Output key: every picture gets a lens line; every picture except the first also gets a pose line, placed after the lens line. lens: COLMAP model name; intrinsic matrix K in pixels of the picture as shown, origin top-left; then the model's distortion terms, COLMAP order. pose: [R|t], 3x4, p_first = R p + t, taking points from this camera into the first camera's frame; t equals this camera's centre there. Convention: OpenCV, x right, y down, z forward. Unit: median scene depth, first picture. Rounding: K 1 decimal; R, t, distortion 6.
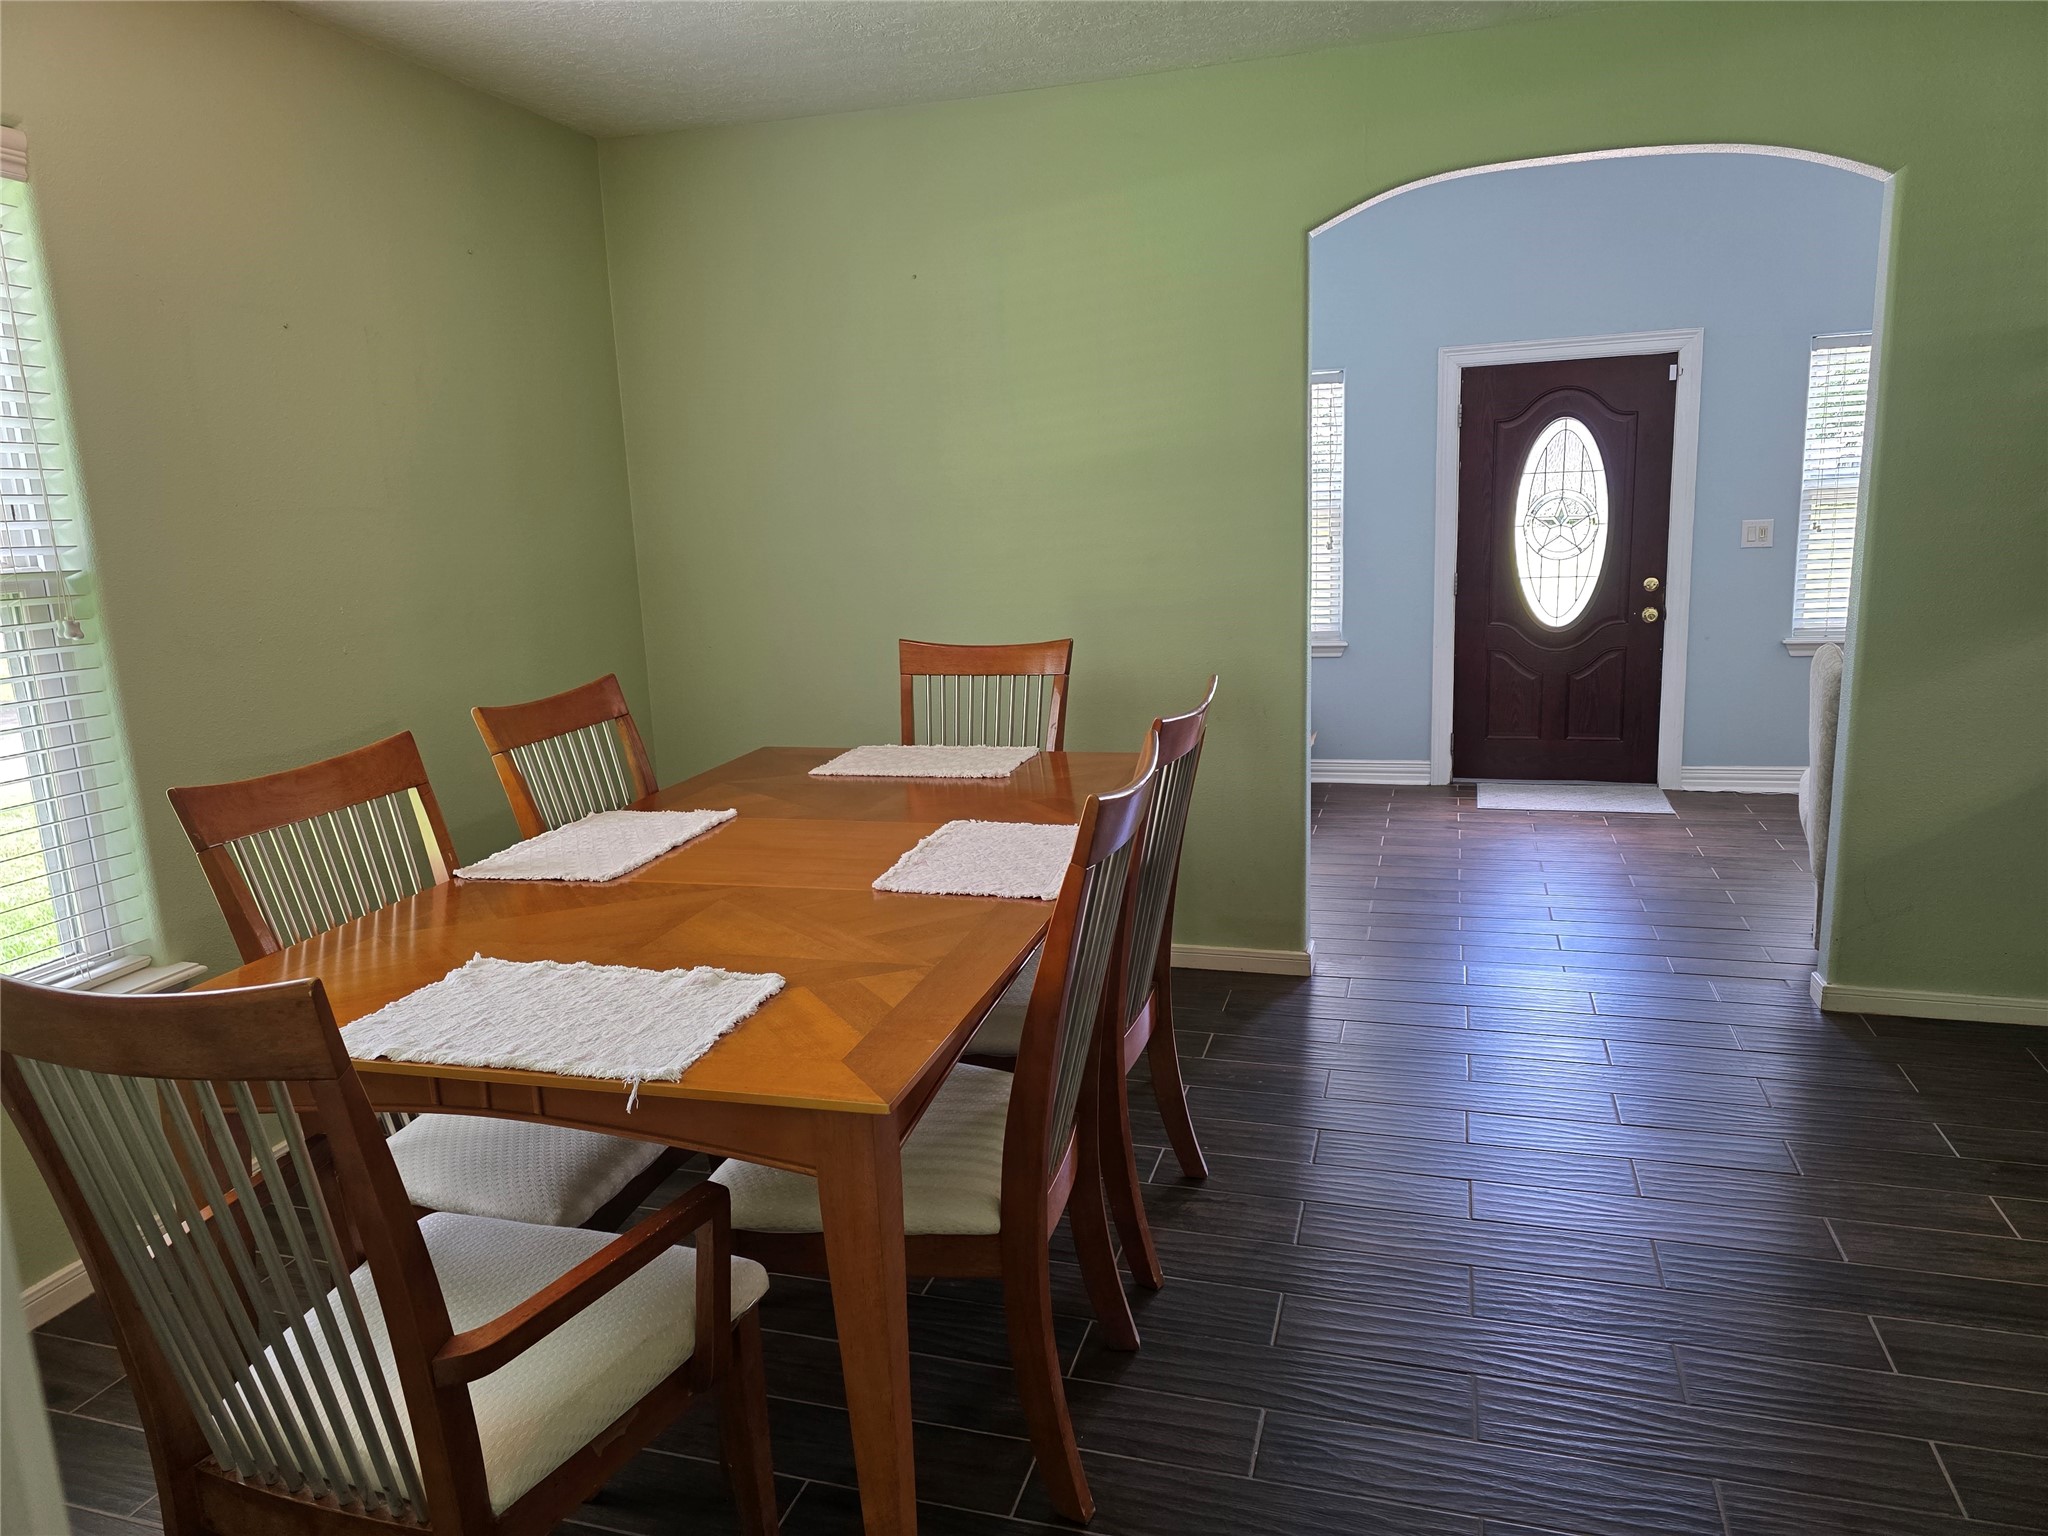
lens RADIAL K [[1362.0, 0, 1014.4], [0, 1362.0, 772.4], [0, 0, 1]] dist [0.065229, -0.071875]
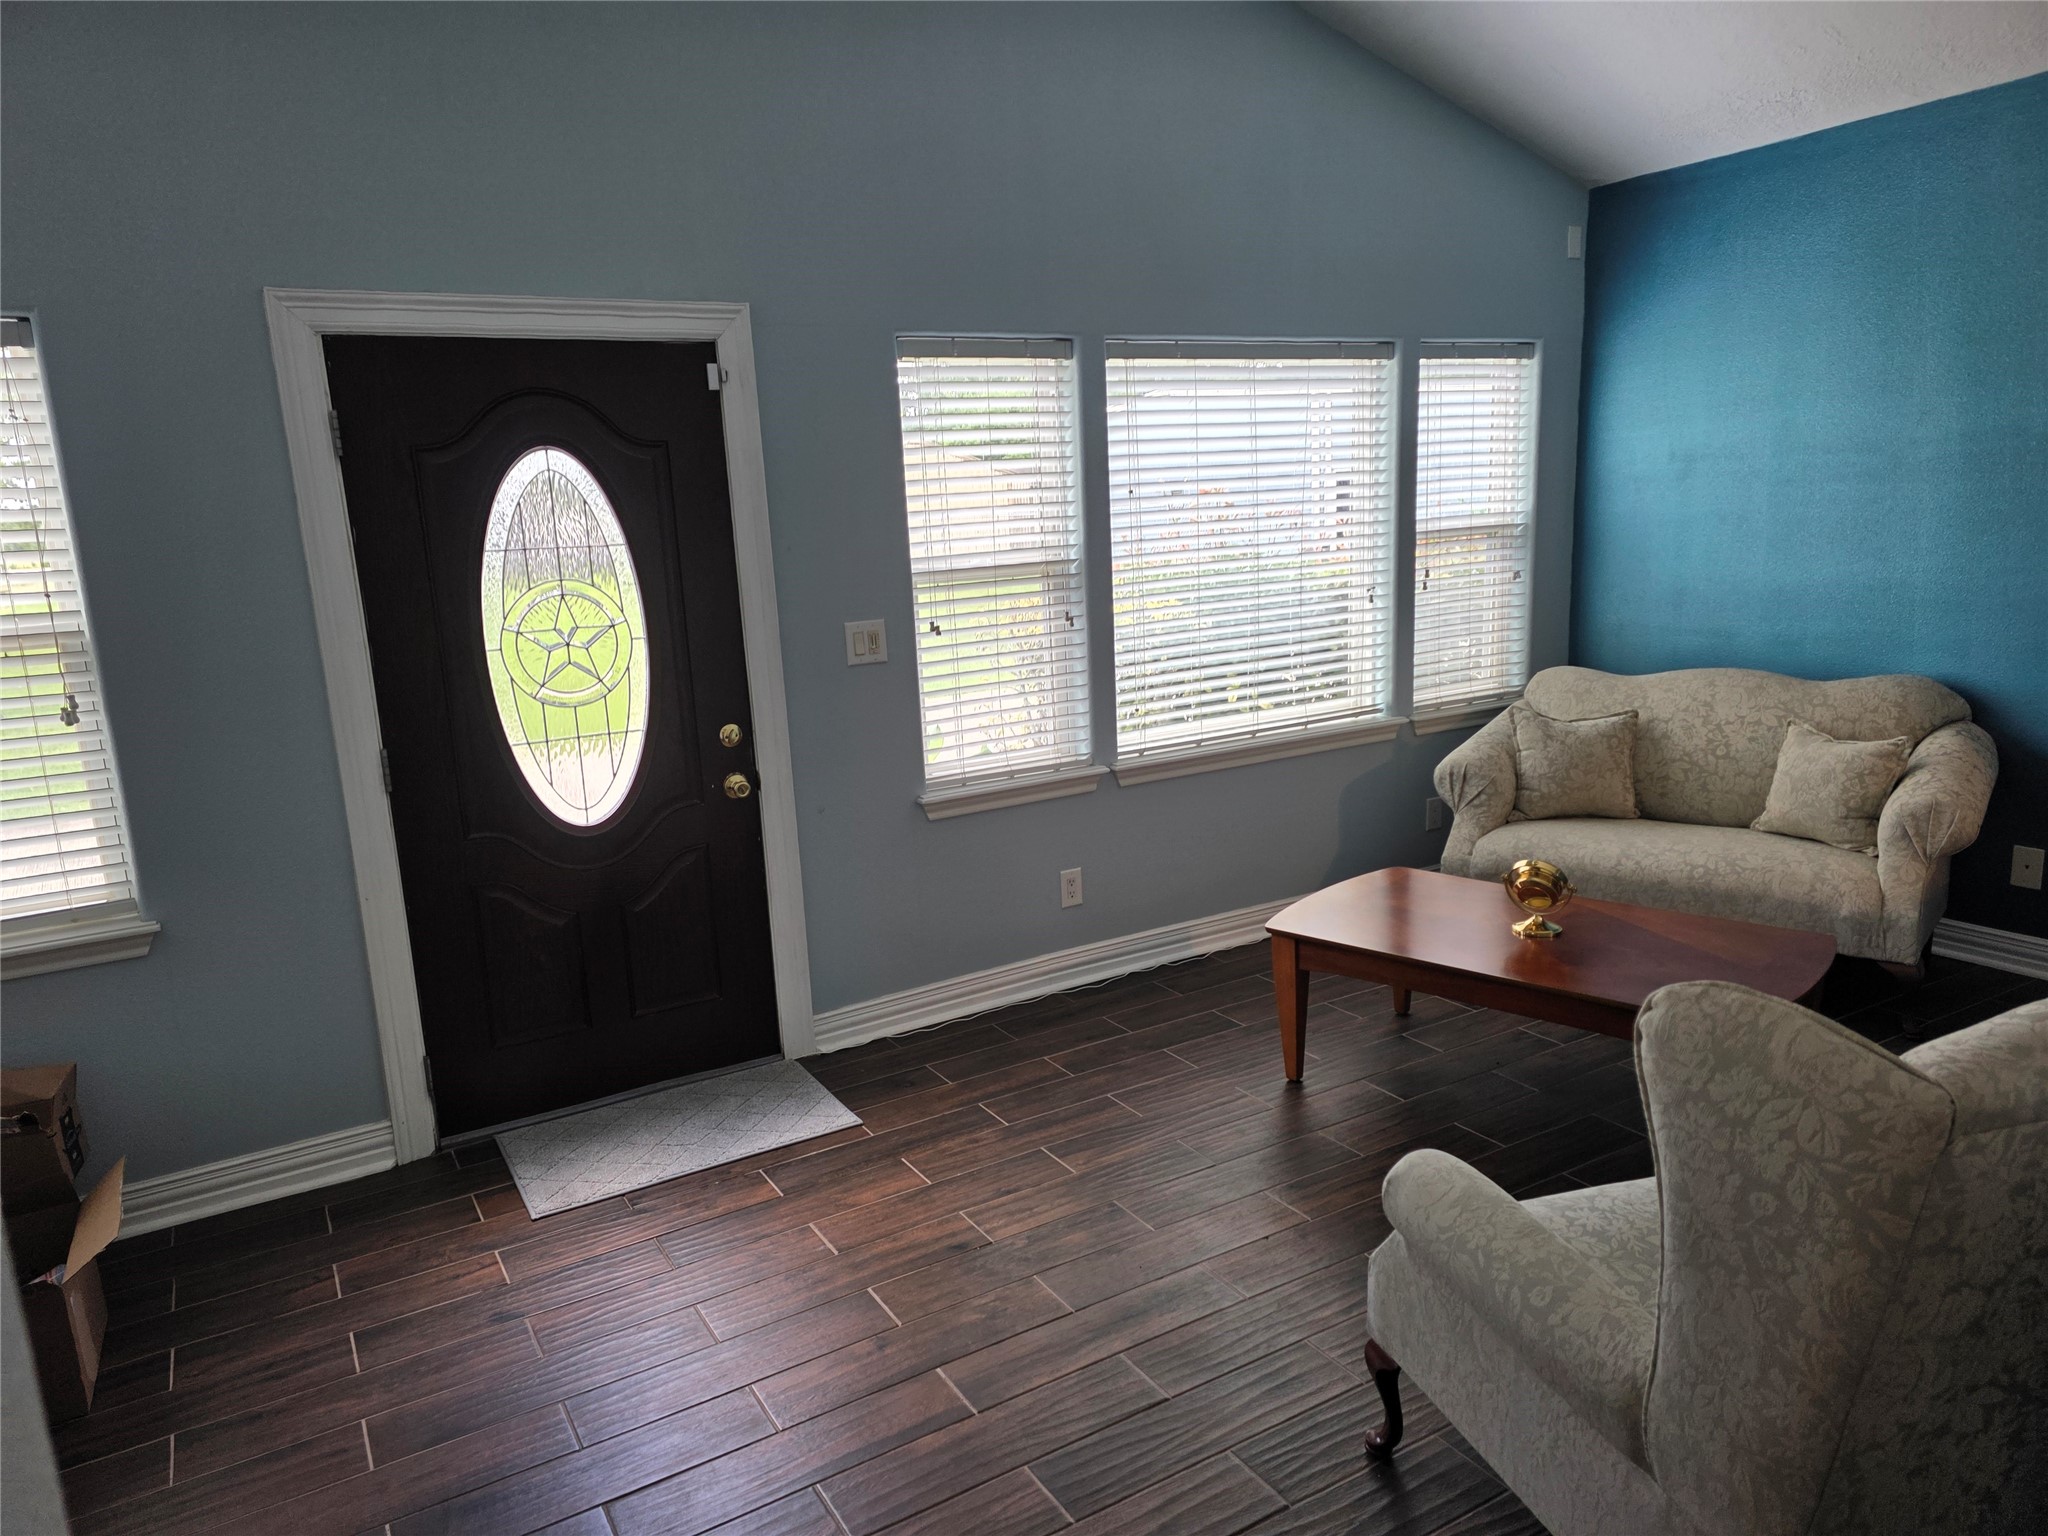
lens RADIAL K [[1362.0, 0, 1014.4], [0, 1362.0, 772.4], [0, 0, 1]] dist [0.065229, -0.071875]
pose [[0.673189, -0.139493, 0.726194, 0.117332], [0.164250, 0.985721, 0.037083, -0.122582], [-0.720998, 0.094314, 0.686489, 0.512564]]
